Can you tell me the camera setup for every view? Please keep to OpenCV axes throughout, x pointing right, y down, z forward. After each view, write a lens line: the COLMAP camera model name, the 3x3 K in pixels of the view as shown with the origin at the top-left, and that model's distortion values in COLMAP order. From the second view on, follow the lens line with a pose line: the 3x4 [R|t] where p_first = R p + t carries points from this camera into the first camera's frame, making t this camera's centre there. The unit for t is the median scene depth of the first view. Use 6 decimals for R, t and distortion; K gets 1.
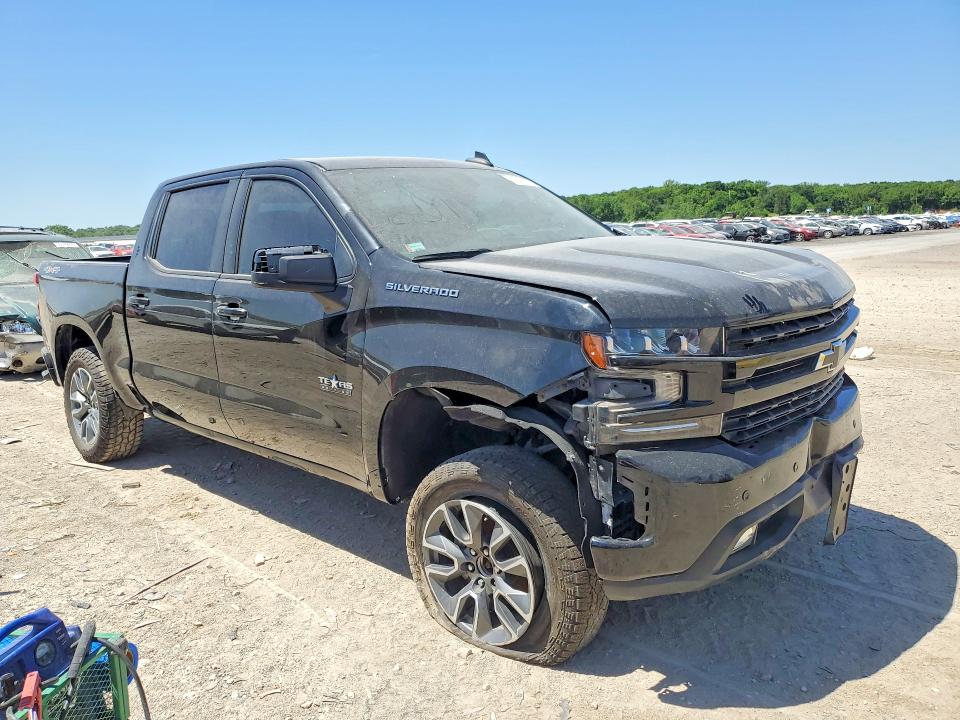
lens RADIAL K [[741.6, 0, 480.1], [0, 741.6, 354.1], [0, 0, 1]] dist [0.000490, -0.017368]
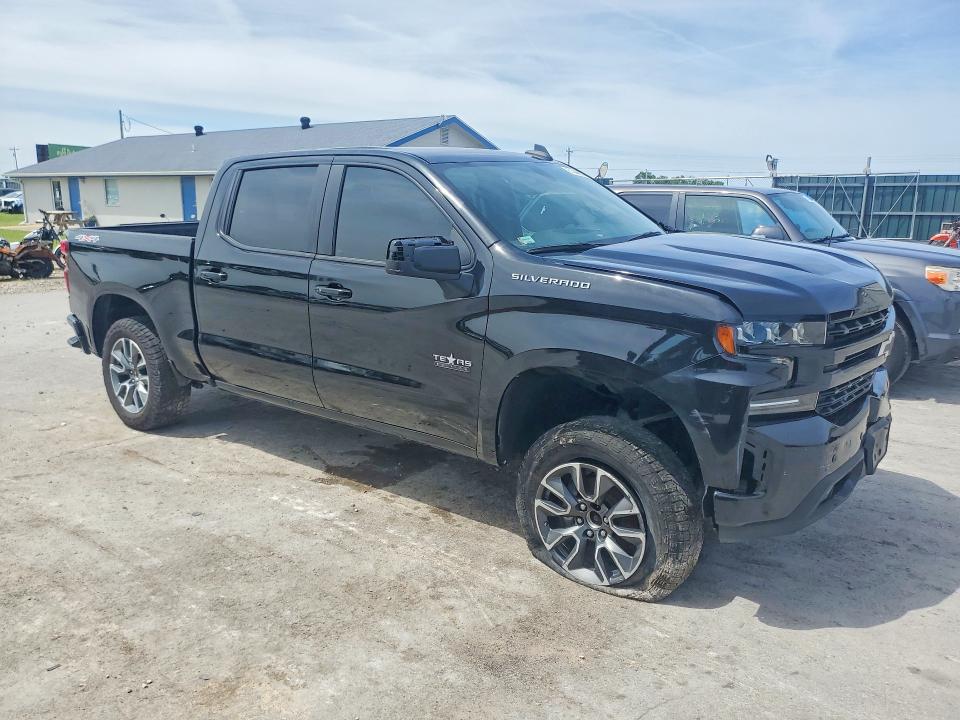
lens RADIAL K [[741.6, 0, 478.7], [0, 741.6, 359.4], [0, 0, 1]] dist [0.000490, -0.017368]
pose [[0.994965, 0.010496, 0.099671, -0.282160], [-0.015924, 0.998424, 0.053822, -0.024230], [-0.098949, -0.055138, 0.993564, -0.125842]]
